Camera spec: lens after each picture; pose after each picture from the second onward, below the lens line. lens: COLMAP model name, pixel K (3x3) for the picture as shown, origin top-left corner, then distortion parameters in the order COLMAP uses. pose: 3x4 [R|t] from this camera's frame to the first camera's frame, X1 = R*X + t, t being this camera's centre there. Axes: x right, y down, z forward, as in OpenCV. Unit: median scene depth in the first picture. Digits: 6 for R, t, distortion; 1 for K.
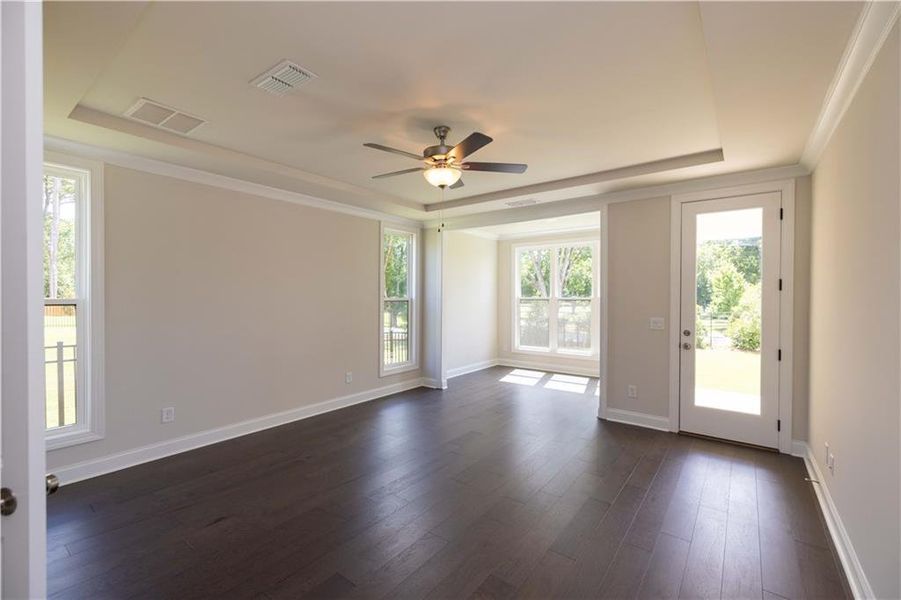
lens RADIAL K [[386.0, 0, 453.3], [0, 386.0, 295.1], [0, 0, 1]] dist [0.003725, -0.000947]
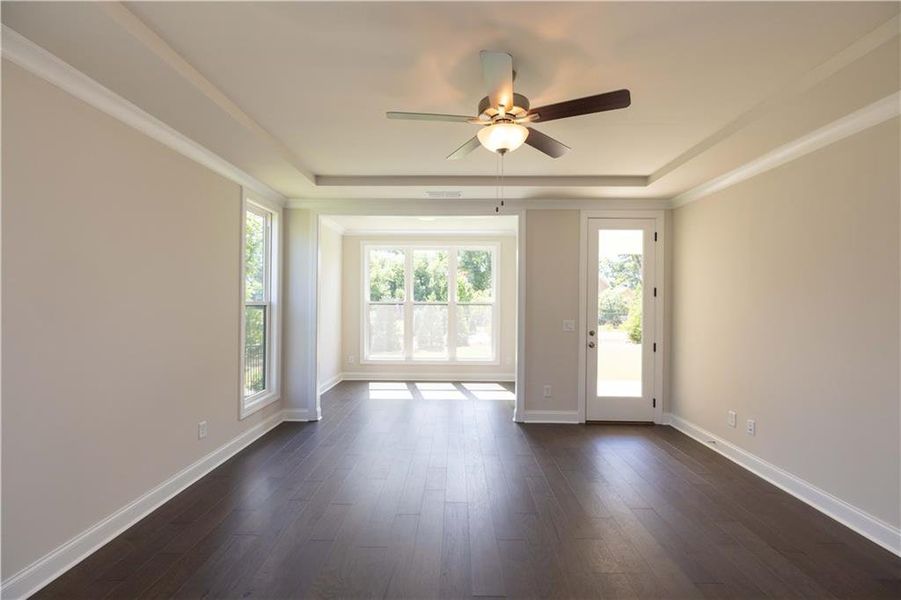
lens RADIAL K [[386.0, 0, 453.9], [0, 386.0, 299.4], [0, 0, 1]] dist [0.003725, -0.000947]
pose [[0.804218, 0.007793, 0.594283, -0.353651], [-0.006733, 0.999969, -0.004003, 0.005503], [-0.594296, -0.000782, 0.804246, 0.295523]]
